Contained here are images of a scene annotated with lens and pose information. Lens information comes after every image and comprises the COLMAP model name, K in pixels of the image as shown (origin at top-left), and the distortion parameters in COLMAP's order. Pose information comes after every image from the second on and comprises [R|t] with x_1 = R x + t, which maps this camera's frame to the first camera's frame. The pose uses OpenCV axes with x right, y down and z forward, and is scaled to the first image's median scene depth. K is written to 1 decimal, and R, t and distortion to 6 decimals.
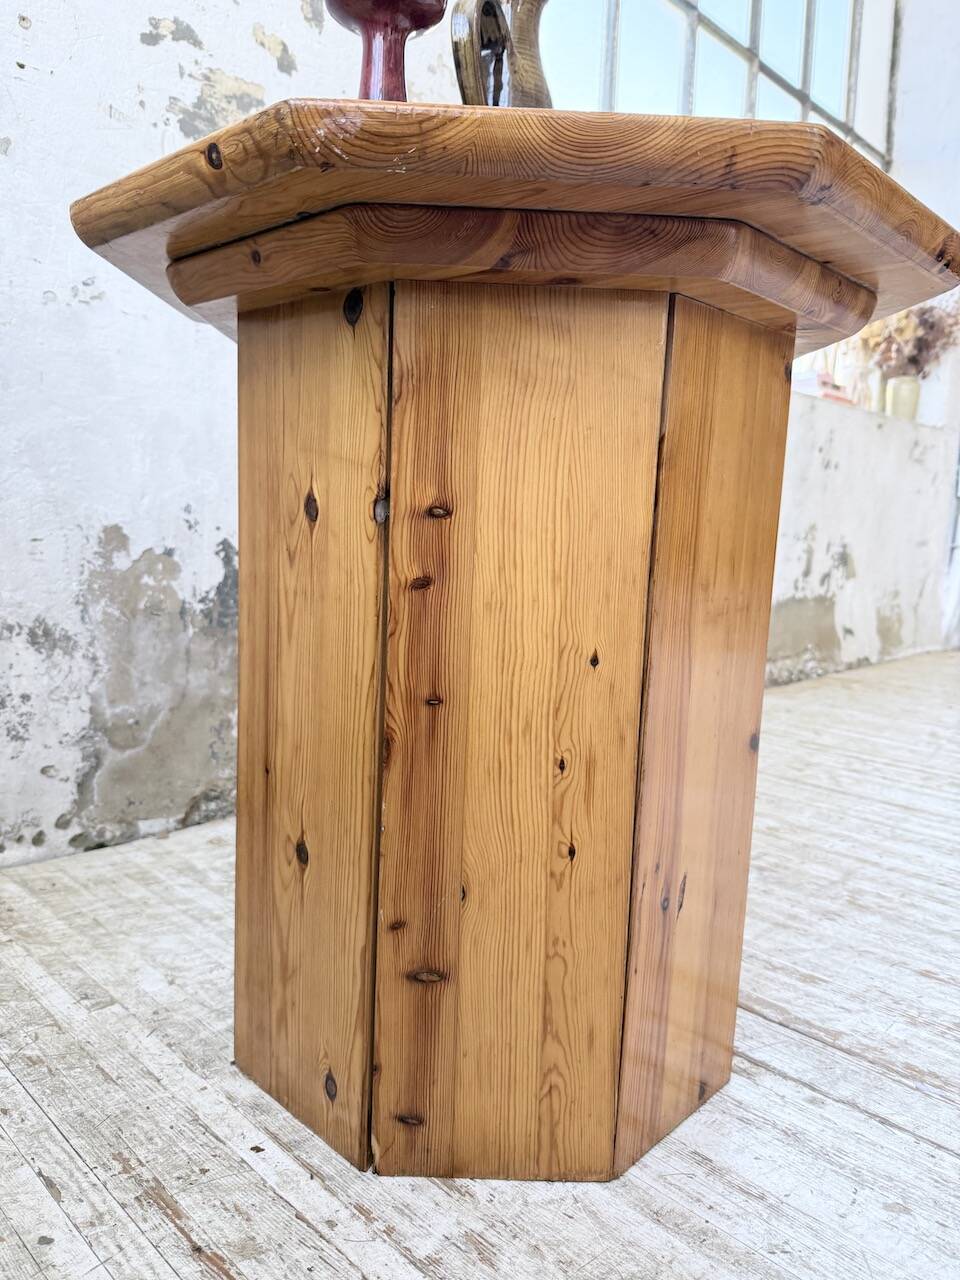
lens RADIAL K [[918.7, 0, 473.1], [0, 918.7, 632.5], [0, 0, 1]] dist [-0.001879, -0.014159]
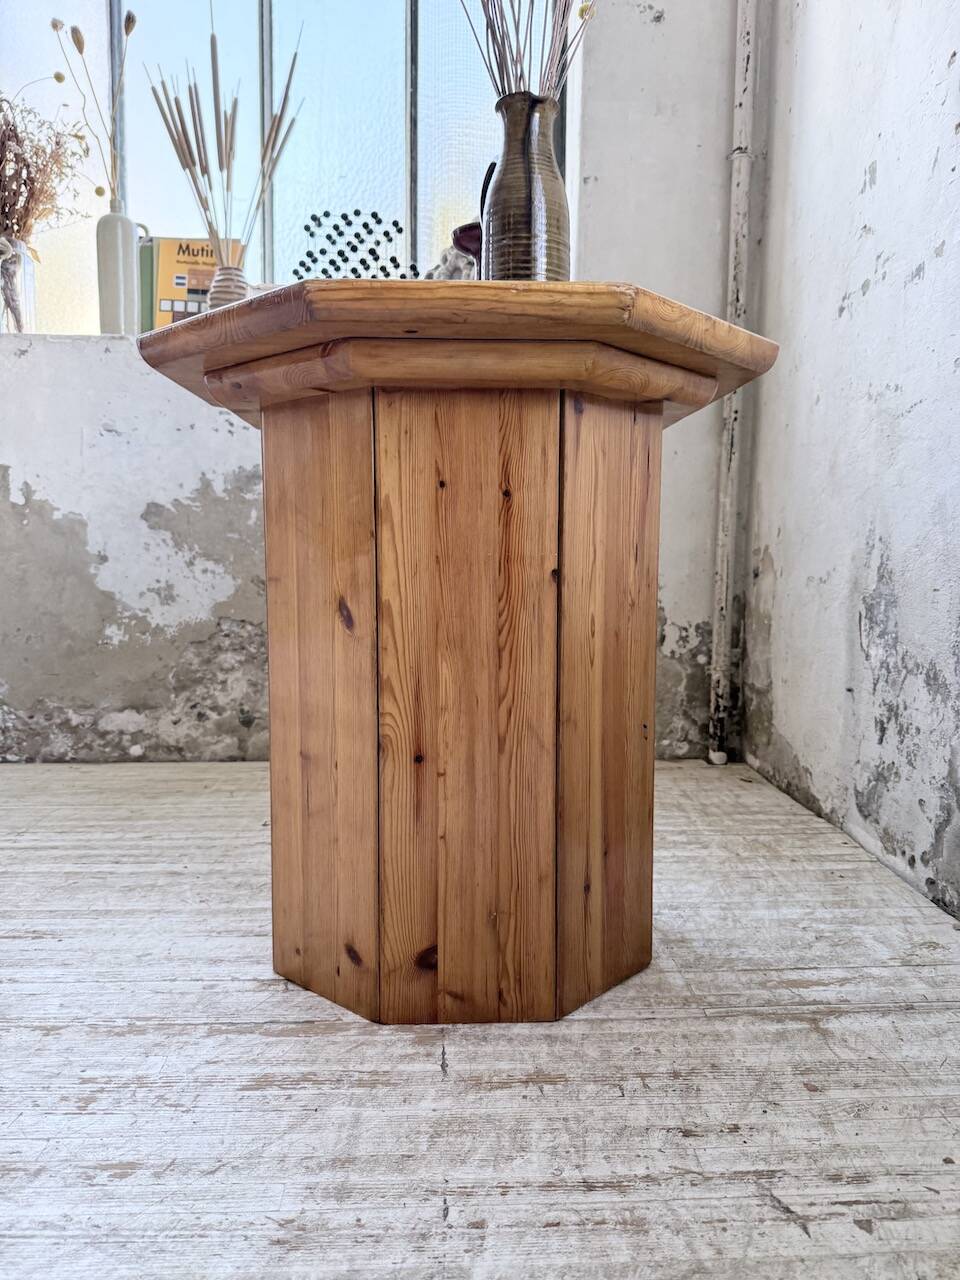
lens RADIAL K [[903.8, 0, 481.0], [0, 903.8, 643.9], [0, 0, 1]] dist [0.092937, -0.174897]
pose [[-0.681308, 0.029644, -0.731397, 0.905278], [-0.129622, 0.978503, 0.160404, -0.187271], [0.720429, 0.204089, -0.662819, 1.765267]]
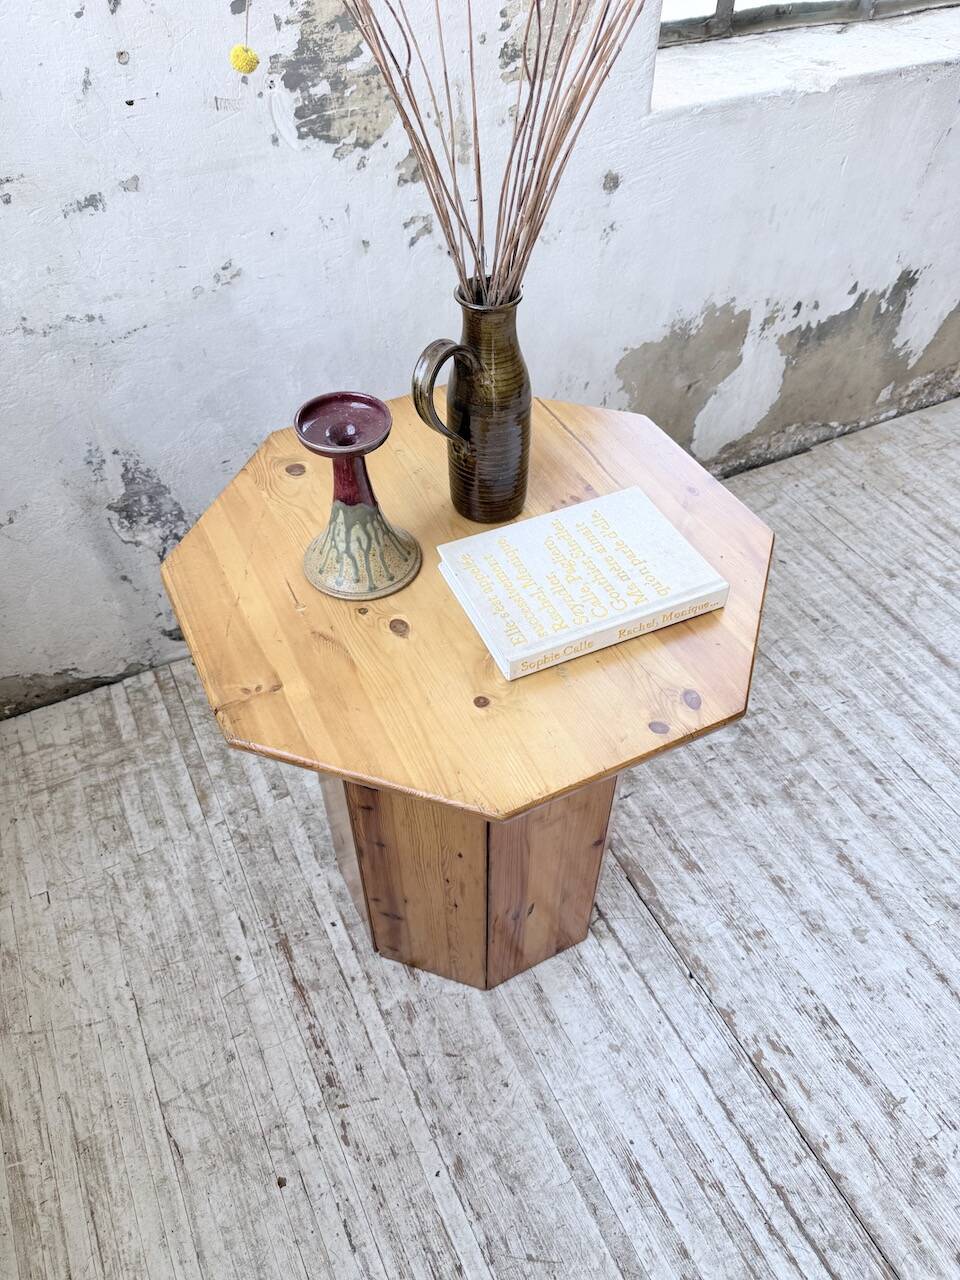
lens RADIAL K [[910.4, 0, 477.5], [0, 910.4, 634.0], [0, 0, 1]] dist [0.004496, -0.019200]
pose [[0.943537, 0.211909, -0.254624, 0.364428], [-0.004823, 0.777339, 0.629063, -0.991002], [0.331233, -0.592316, 0.734470, -0.028682]]
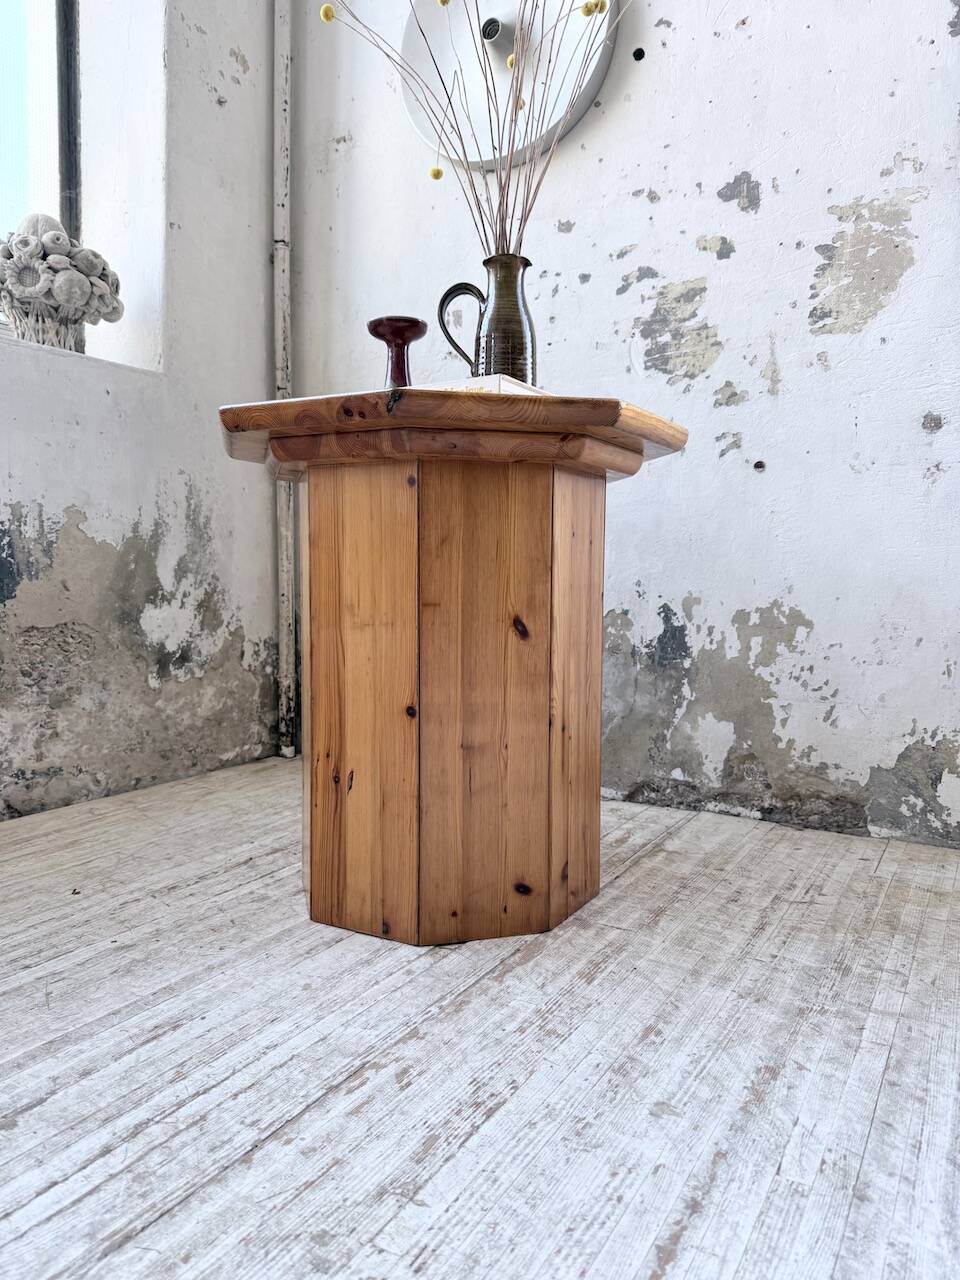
lens RADIAL K [[907.6, 0, 480.3], [0, 907.6, 639.3], [0, 0, 1]] dist [0.030390, -0.068219]
pose [[0.242613, 0.026952, -0.969749, 1.534594], [-0.127080, 0.991883, -0.004226, -0.010165], [0.961764, 0.124261, 0.244069, 0.605292]]
